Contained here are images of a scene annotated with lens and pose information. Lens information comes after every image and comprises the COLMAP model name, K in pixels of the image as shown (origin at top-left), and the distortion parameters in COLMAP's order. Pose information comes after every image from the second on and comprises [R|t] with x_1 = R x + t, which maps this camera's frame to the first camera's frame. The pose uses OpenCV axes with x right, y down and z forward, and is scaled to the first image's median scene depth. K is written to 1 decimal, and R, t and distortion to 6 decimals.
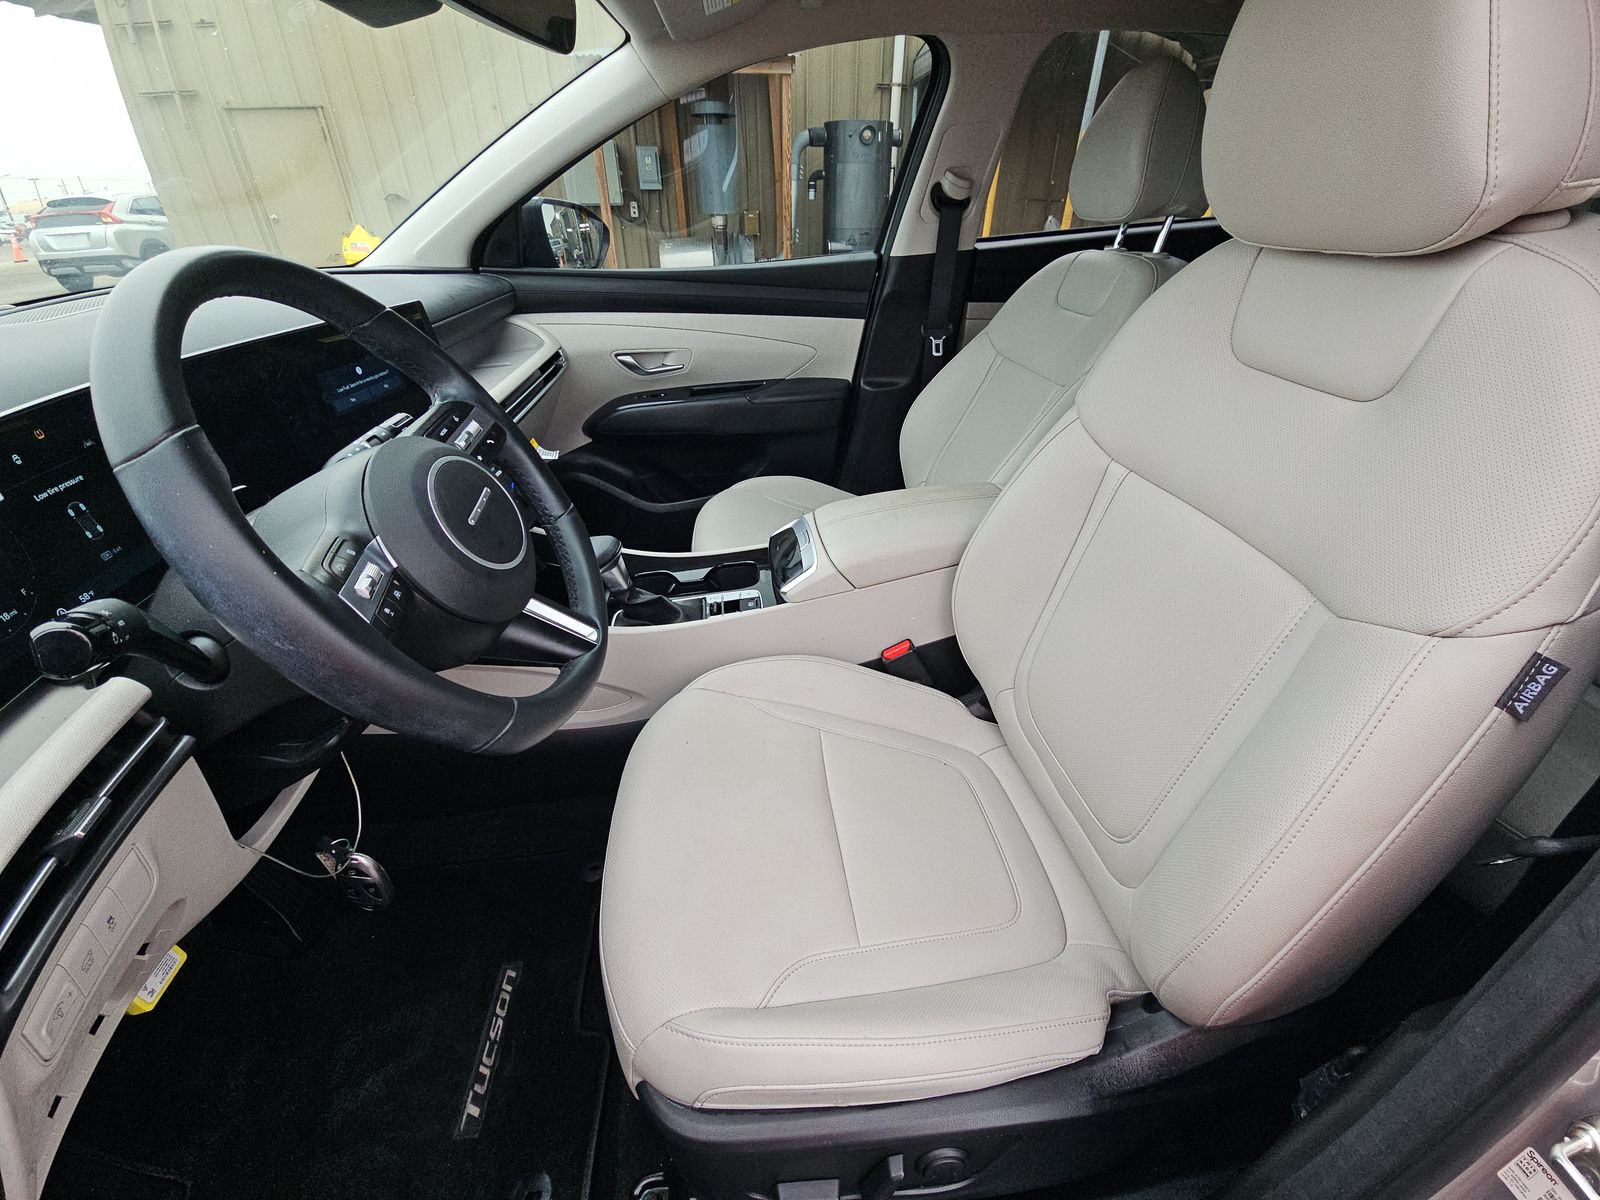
lens RADIAL K [[644.3, 0, 808.9], [0, 644.3, 585.0], [0, 0, 1]] dist [-0.000621, -0.000118]
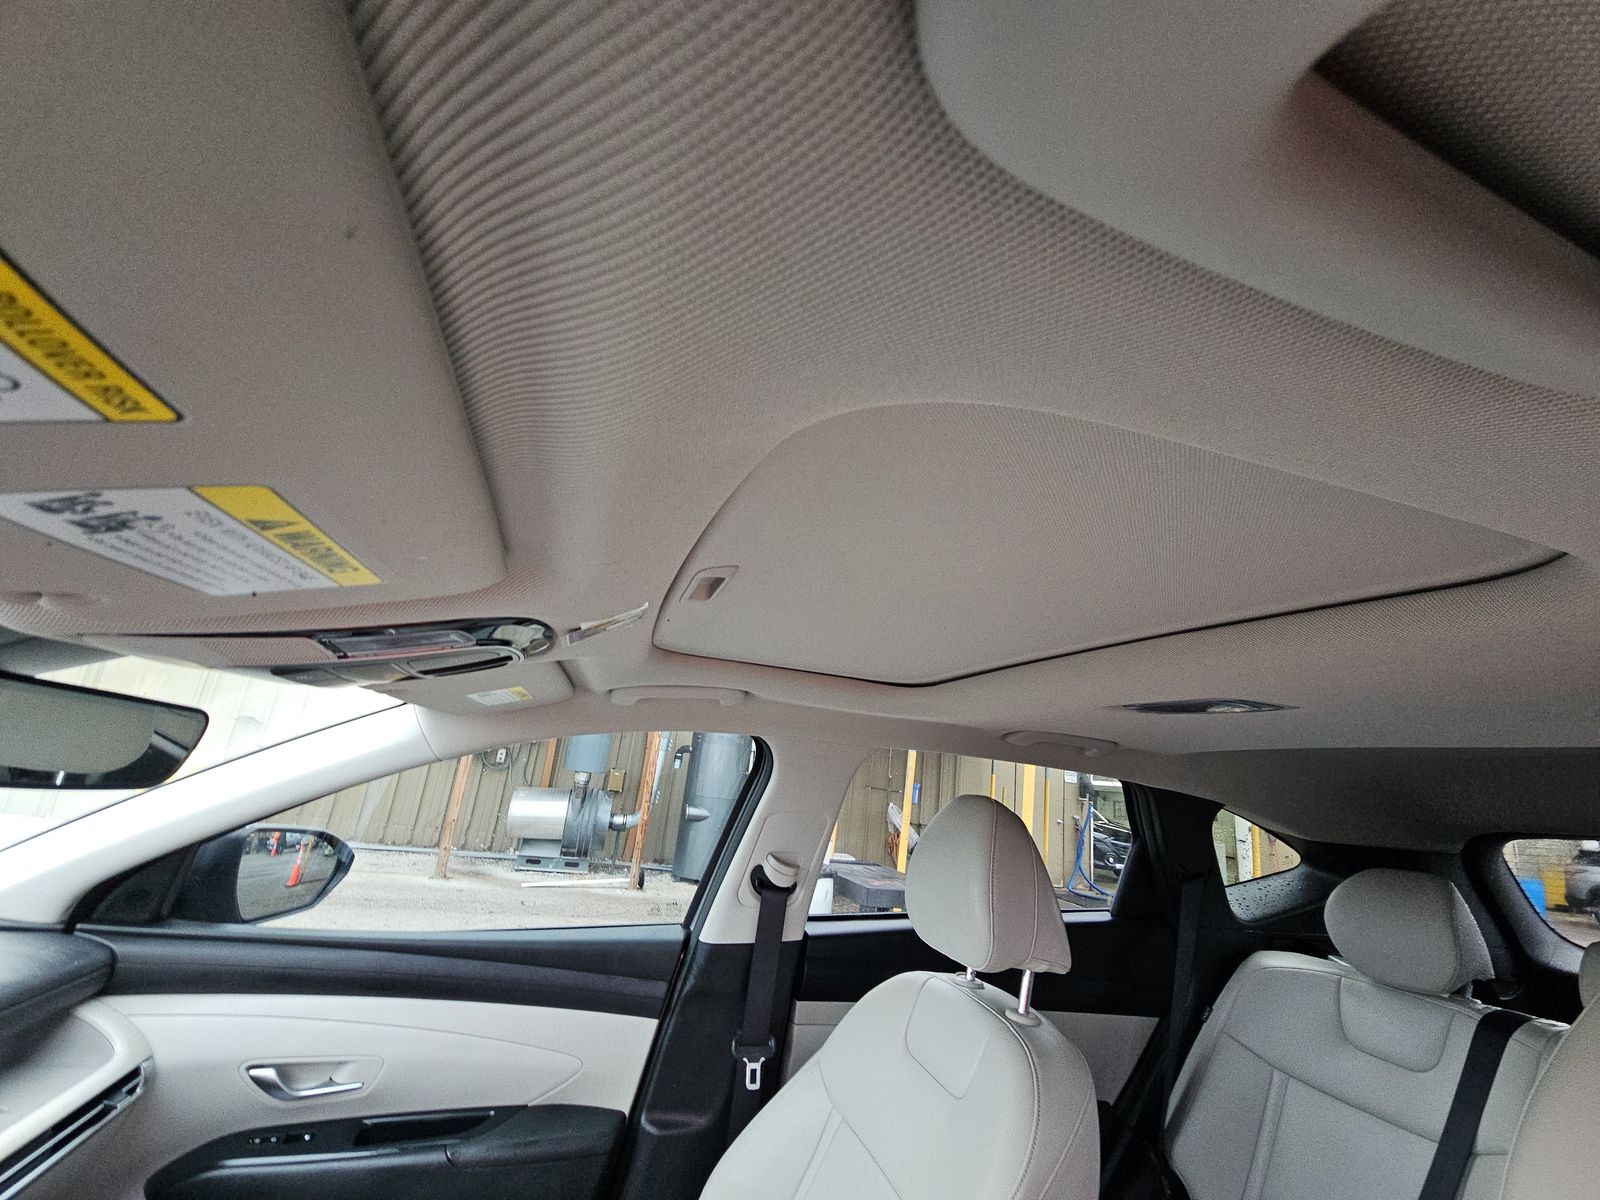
lens RADIAL K [[644.3, 0, 803.3], [0, 644.3, 603.9], [0, 0, 1]] dist [-0.000621, -0.000118]
pose [[0.977502, 0.151853, 0.146391, 0.070332], [-0.005234, 0.711292, -0.702877, -0.239452], [-0.210861, 0.686297, 0.696085, 0.135085]]
